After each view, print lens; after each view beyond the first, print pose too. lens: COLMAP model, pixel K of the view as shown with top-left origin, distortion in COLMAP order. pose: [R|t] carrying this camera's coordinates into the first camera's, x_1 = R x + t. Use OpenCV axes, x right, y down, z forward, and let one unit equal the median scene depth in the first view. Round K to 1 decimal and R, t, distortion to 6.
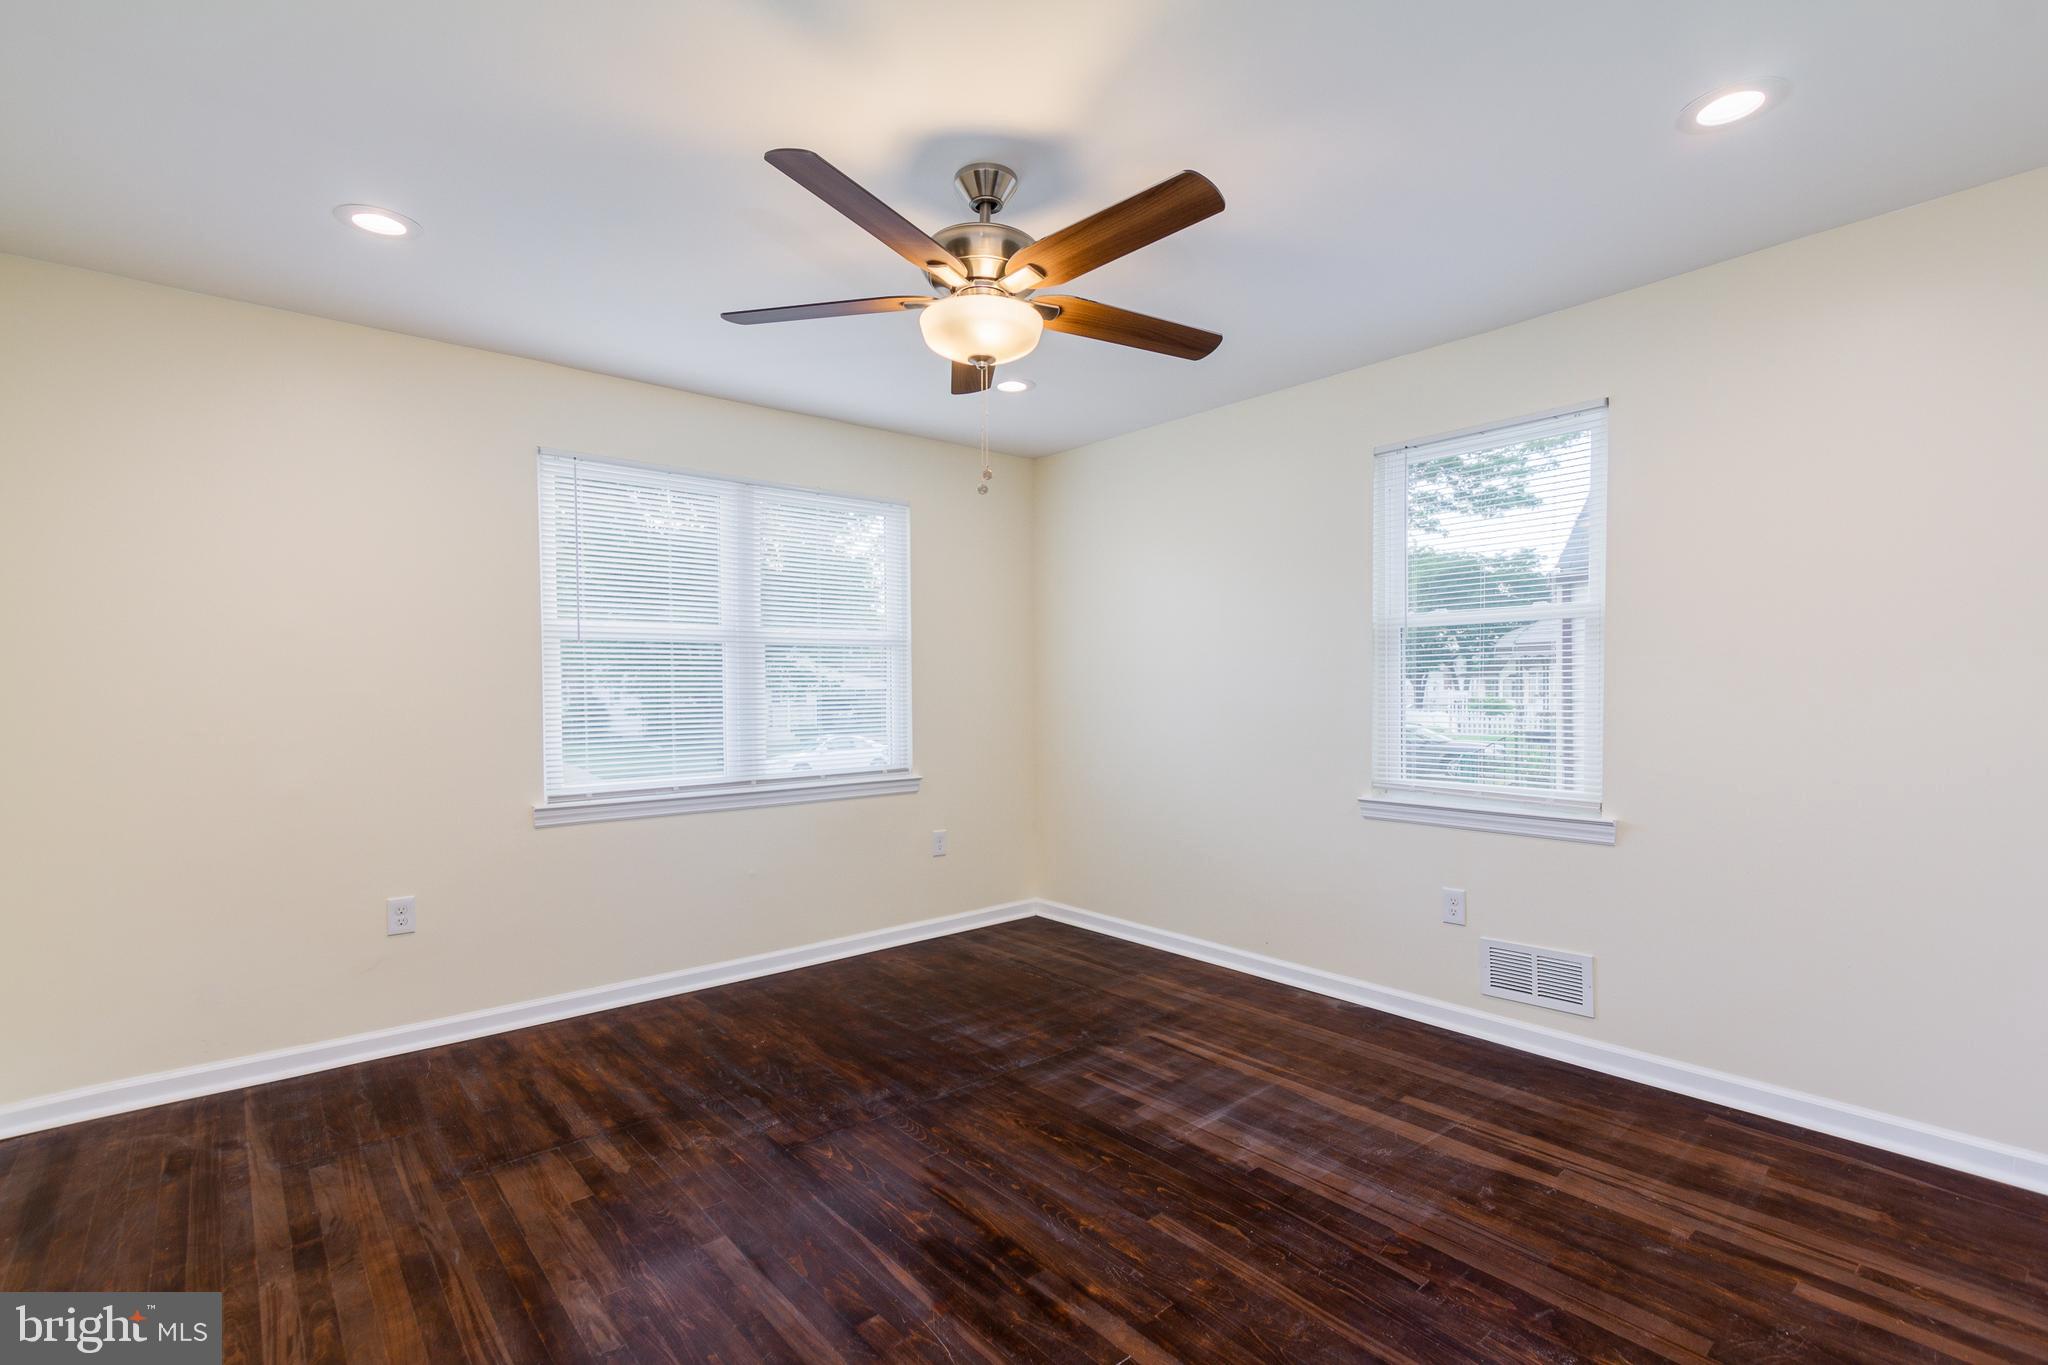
lens RADIAL K [[933.9, 0, 1018.1], [0, 933.9, 711.5], [0, 0, 1]] dist [0.012291, -0.006060]
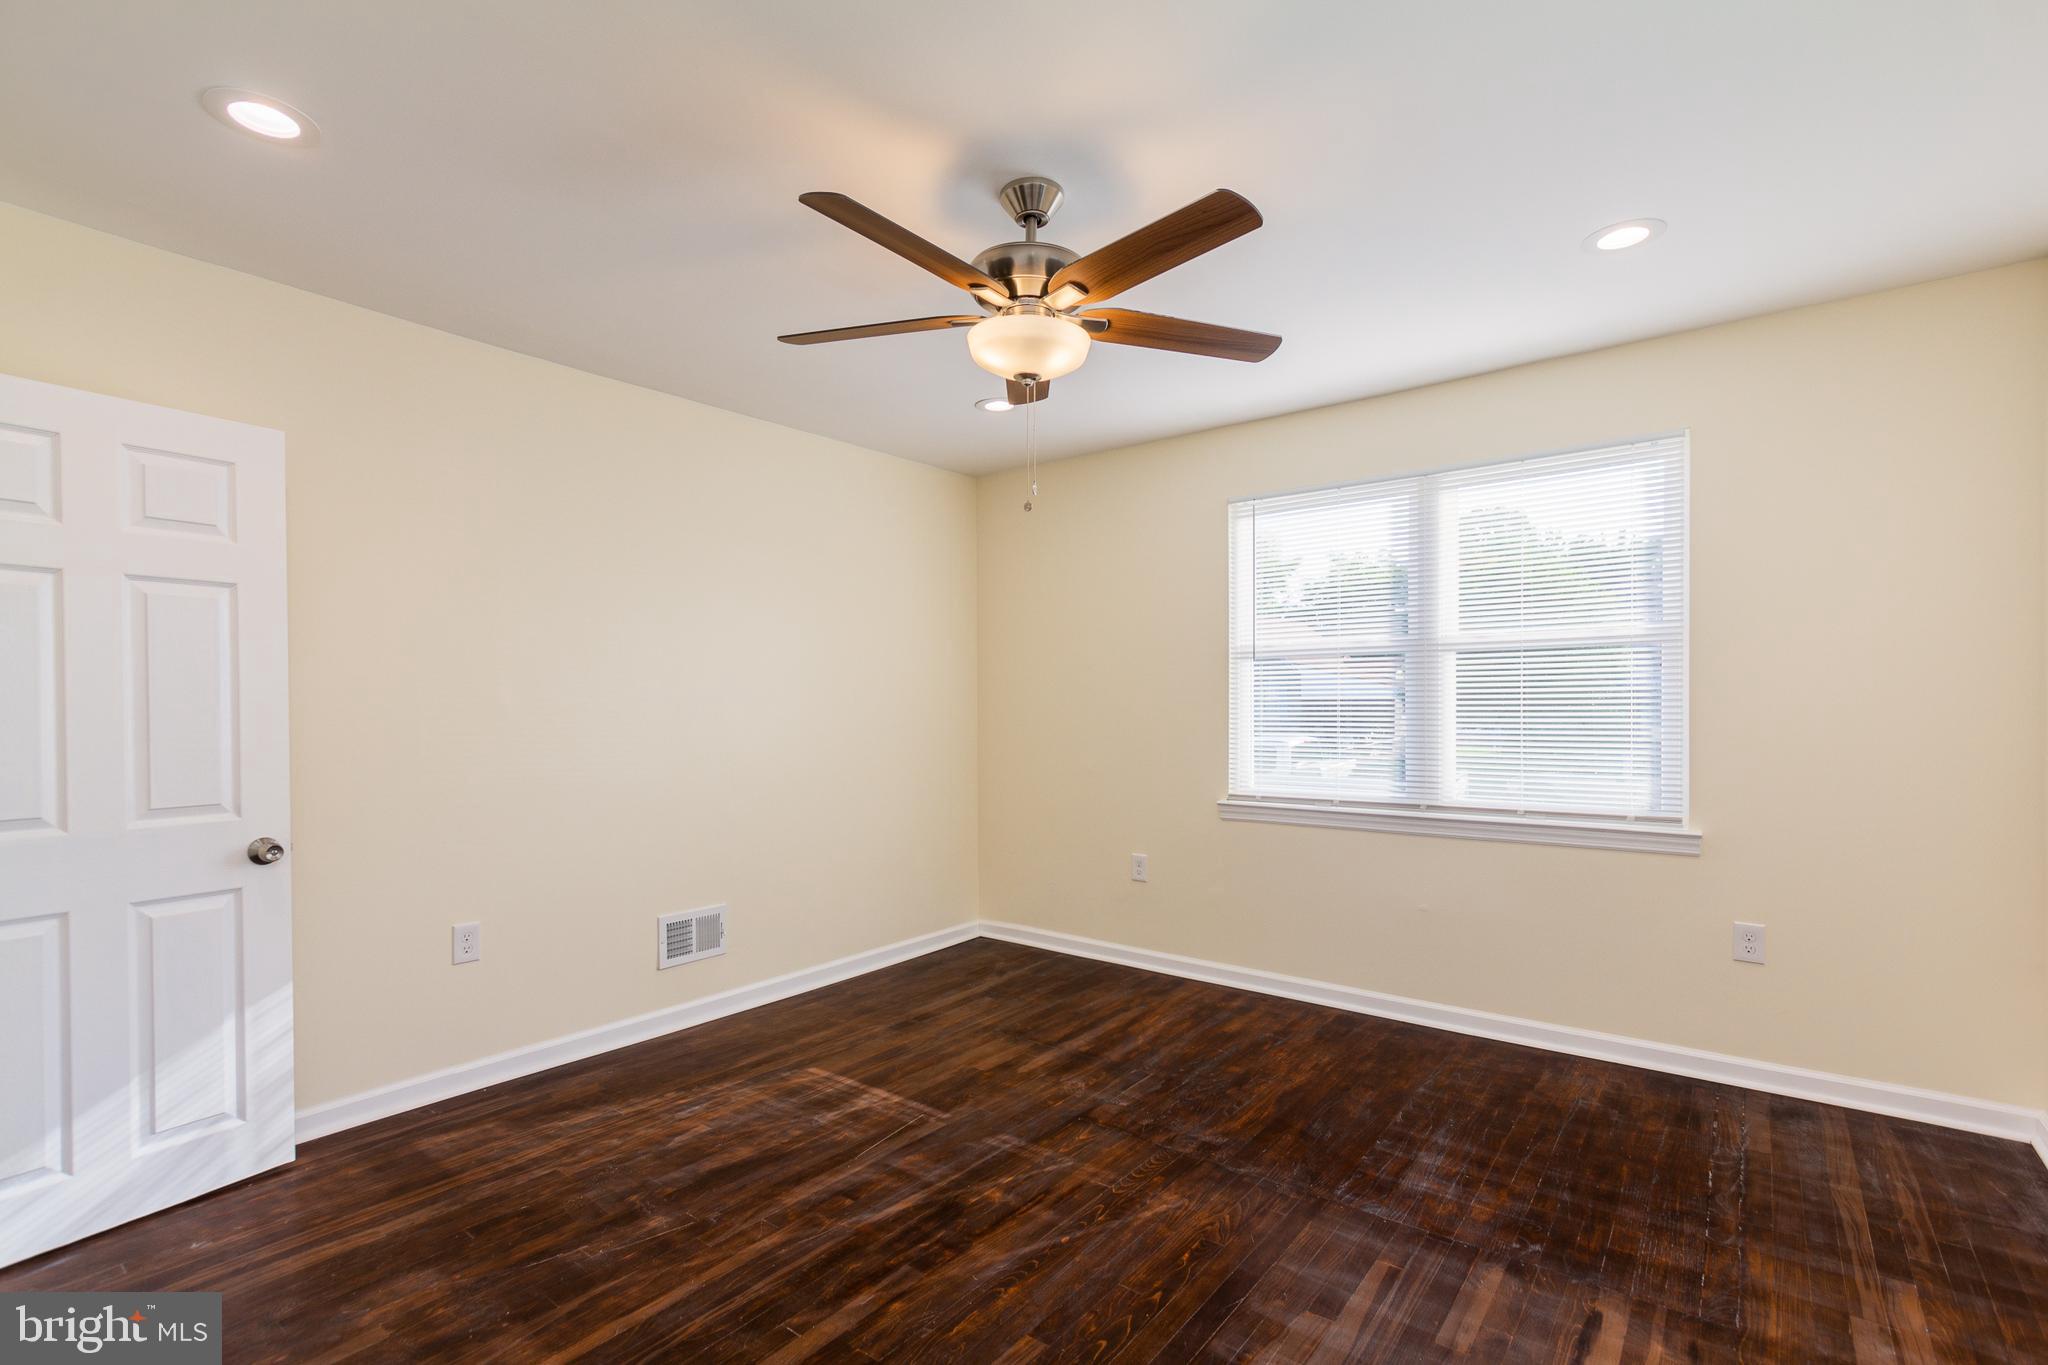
lens RADIAL K [[933.9, 0, 1018.1], [0, 933.9, 711.5], [0, 0, 1]] dist [0.012291, -0.006060]
pose [[0.202573, 0.011293, -0.979202, 0.767233], [-0.021614, 0.999741, 0.007058, -0.020401], [0.979029, 0.019734, 0.202765, 0.646650]]
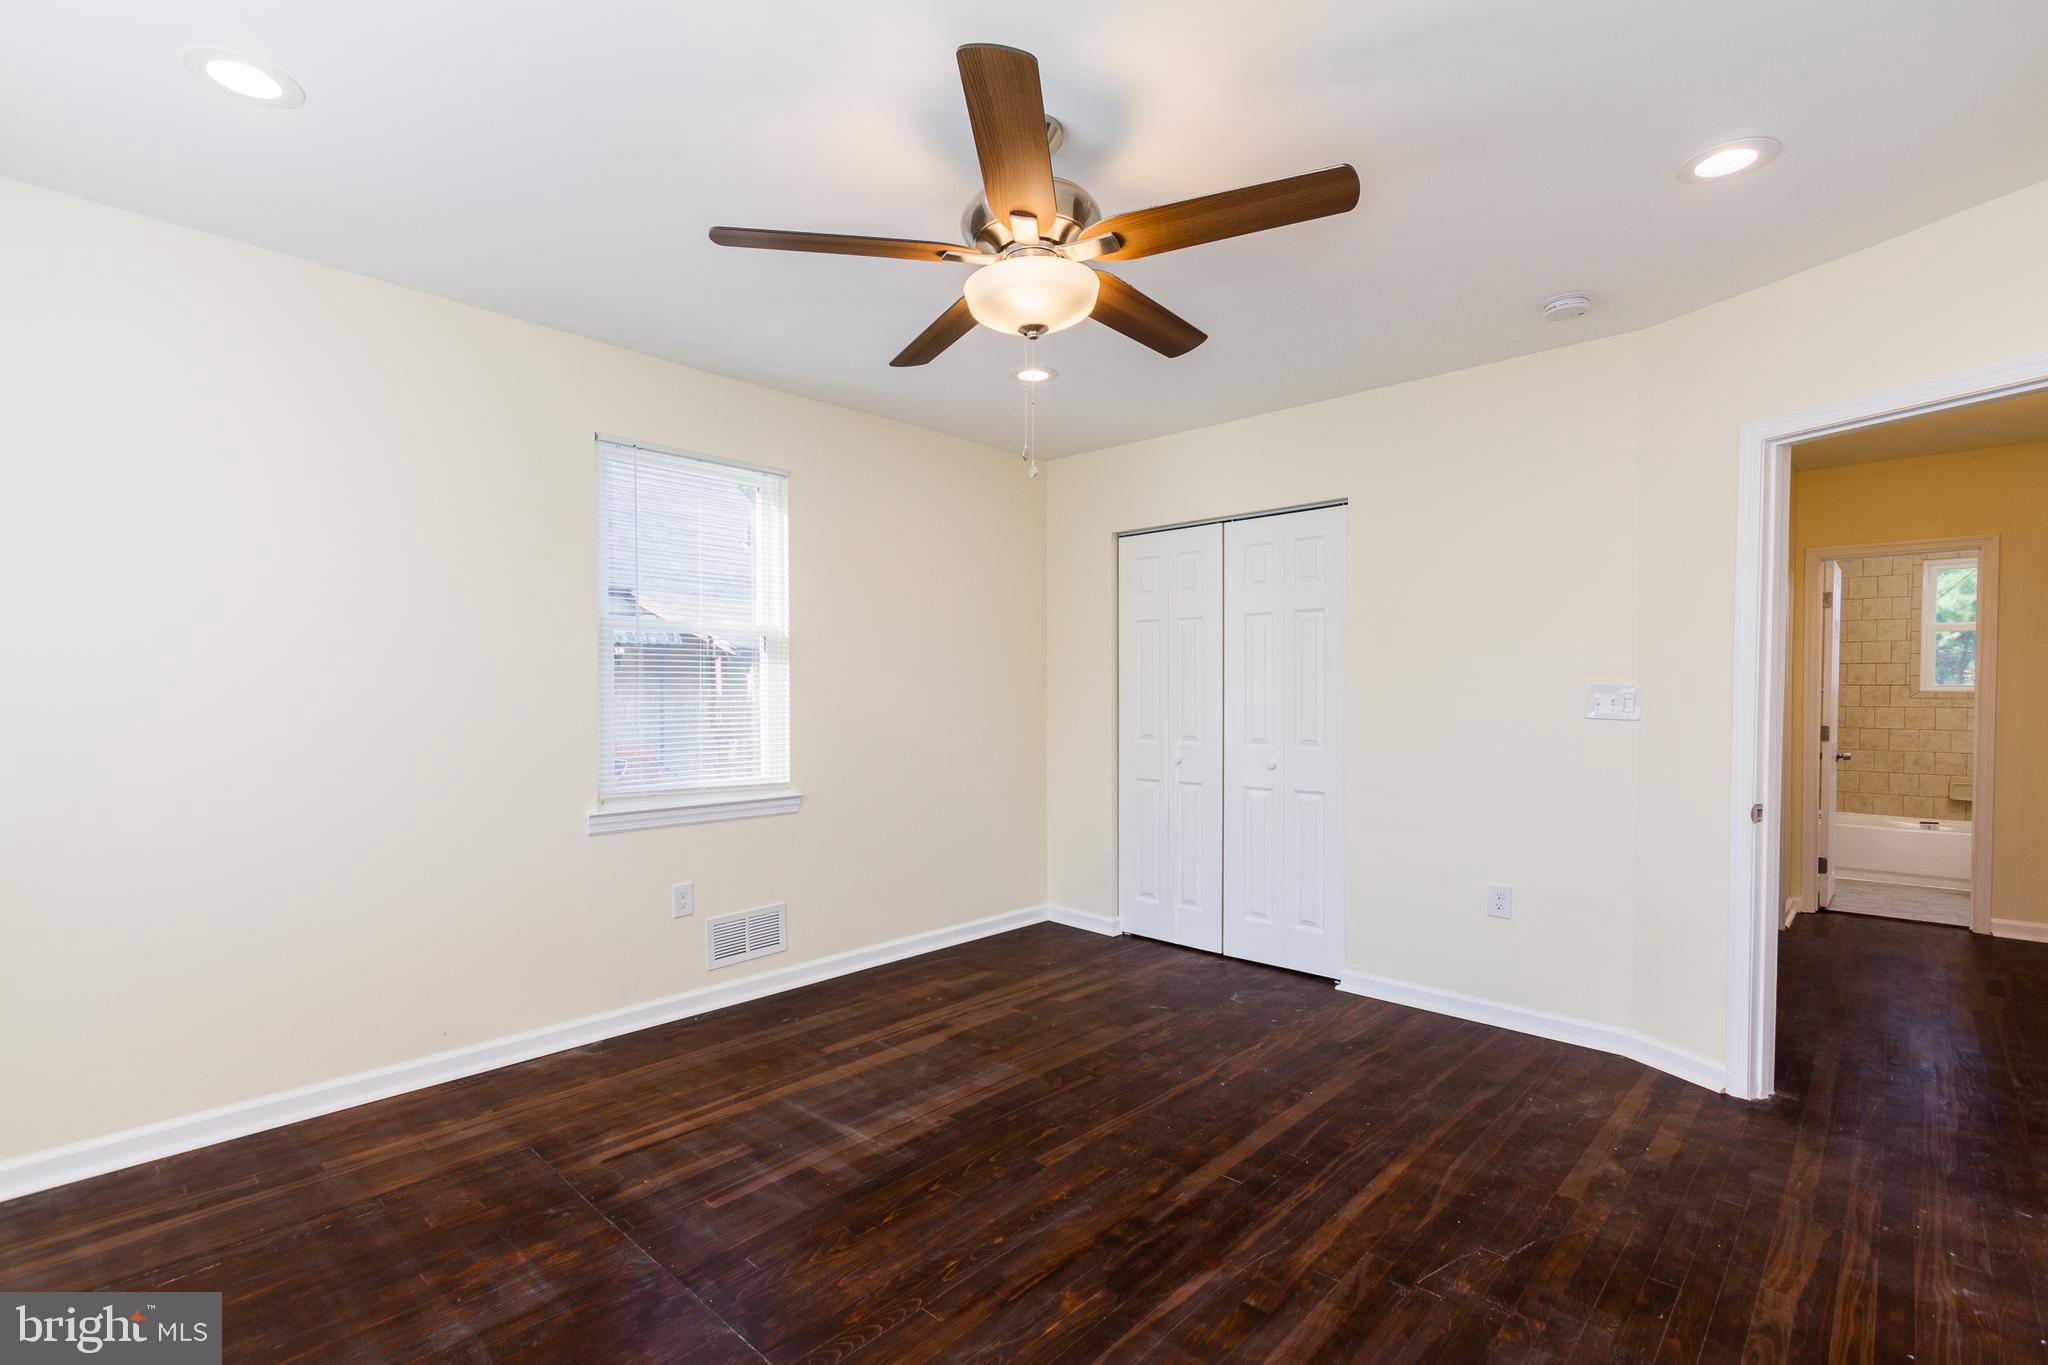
lens RADIAL K [[933.9, 0, 1018.1], [0, 933.9, 711.5], [0, 0, 1]] dist [0.012291, -0.006060]
pose [[-0.115492, -0.014381, 0.993204, -0.769841], [0.023884, 0.999566, 0.017251, -0.016145], [-0.993021, 0.025714, -0.115098, 0.918845]]
